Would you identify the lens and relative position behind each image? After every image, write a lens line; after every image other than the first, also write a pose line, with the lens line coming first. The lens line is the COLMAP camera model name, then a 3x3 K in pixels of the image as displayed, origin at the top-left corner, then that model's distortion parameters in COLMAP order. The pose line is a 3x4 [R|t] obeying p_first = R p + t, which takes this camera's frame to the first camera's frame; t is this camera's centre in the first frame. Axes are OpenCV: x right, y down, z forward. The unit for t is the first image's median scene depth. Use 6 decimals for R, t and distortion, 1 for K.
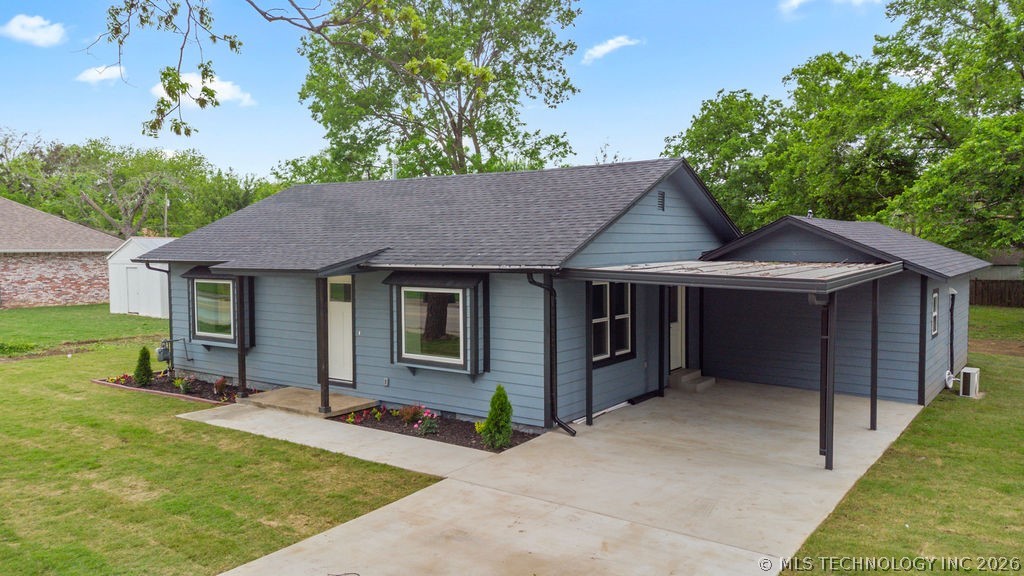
lens RADIAL K [[752.0, 0, 509.0], [0, 752.0, 283.6], [0, 0, 1]] dist [0.047589, 0.005550]
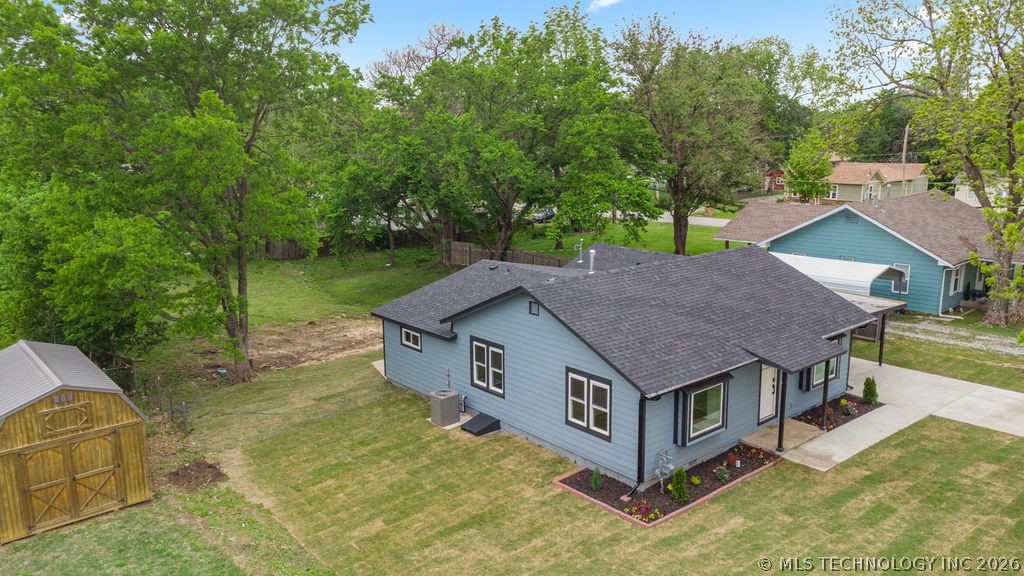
lens RADIAL K [[752.2, 0, 508.1], [0, 752.2, 285.2], [0, 0, 1]] dist [0.037425, 0.031431]
pose [[0.246907, -0.189778, 0.950274, -1.907934], [0.060746, 0.981738, 0.180279, -0.484510], [-0.967133, 0.013213, 0.253926, 1.192440]]
